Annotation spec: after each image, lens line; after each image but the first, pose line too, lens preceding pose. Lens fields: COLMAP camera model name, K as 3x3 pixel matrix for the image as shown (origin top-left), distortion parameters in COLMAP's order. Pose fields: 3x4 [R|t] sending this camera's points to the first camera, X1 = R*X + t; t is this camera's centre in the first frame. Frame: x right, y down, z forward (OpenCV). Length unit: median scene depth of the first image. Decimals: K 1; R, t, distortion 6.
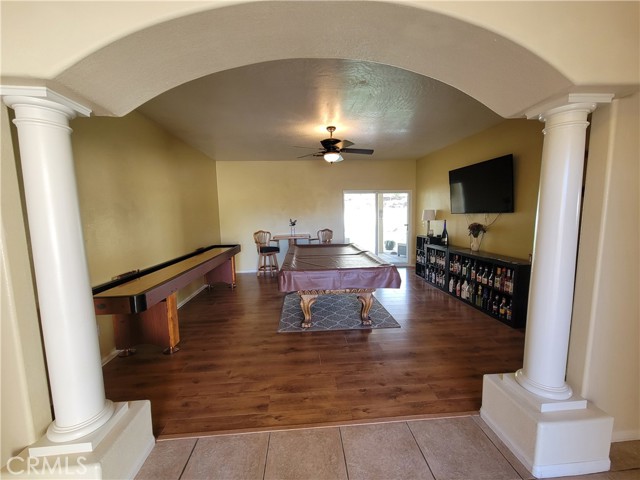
lens RADIAL K [[260.1, 0, 320.0], [0, 260.1, 240.0], [0, 0, 1]] dist [-0.001209, -0.000133]
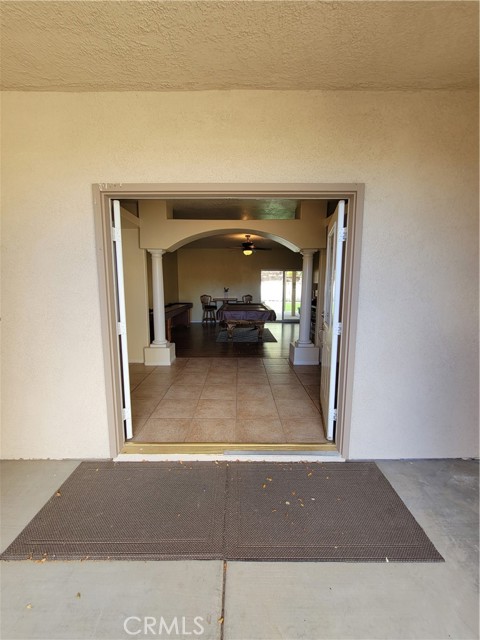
lens RADIAL K [[260.1, 0, 240.0], [0, 260.1, 320.0], [0, 0, 1]] dist [-0.001209, -0.000133]
pose [[0.997735, 0.031953, -0.059197, 0.109695], [-0.030047, 0.999010, 0.032811, 0.086803], [0.060187, -0.030958, 0.997707, -0.782738]]
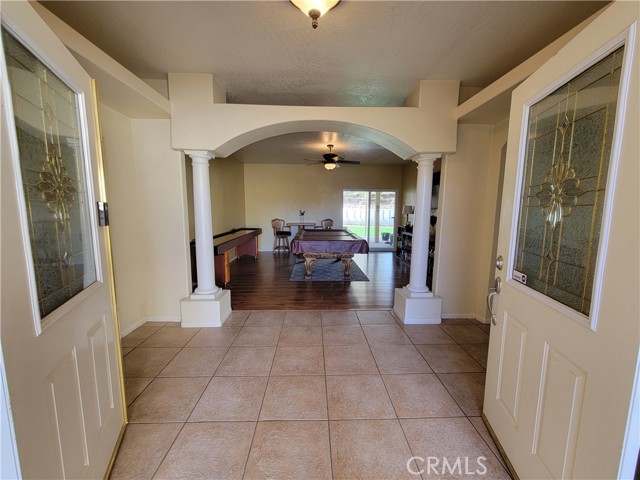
lens RADIAL K [[260.1, 0, 320.0], [0, 260.1, 240.0], [0, 0, 1]] dist [-0.001209, -0.000133]
pose [[0.998776, 0.033481, -0.036418, 0.053138], [-0.032739, 0.999248, 0.020782, 0.056534], [0.037086, -0.019564, 0.999121, -0.424551]]
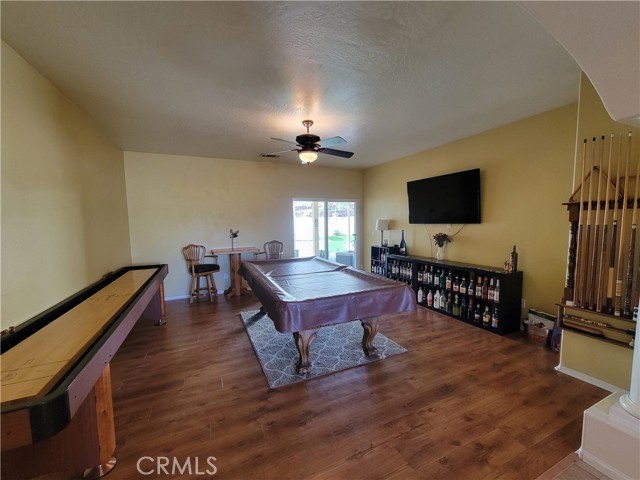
lens RADIAL K [[260.1, 0, 320.0], [0, 260.1, 240.0], [0, 0, 1]] dist [-0.001209, -0.000133]
pose [[0.938094, -0.018362, 0.345894, -0.214434], [0.029866, 0.999163, -0.027958, -0.024474], [-0.345091, 0.036558, 0.937857, 0.204478]]
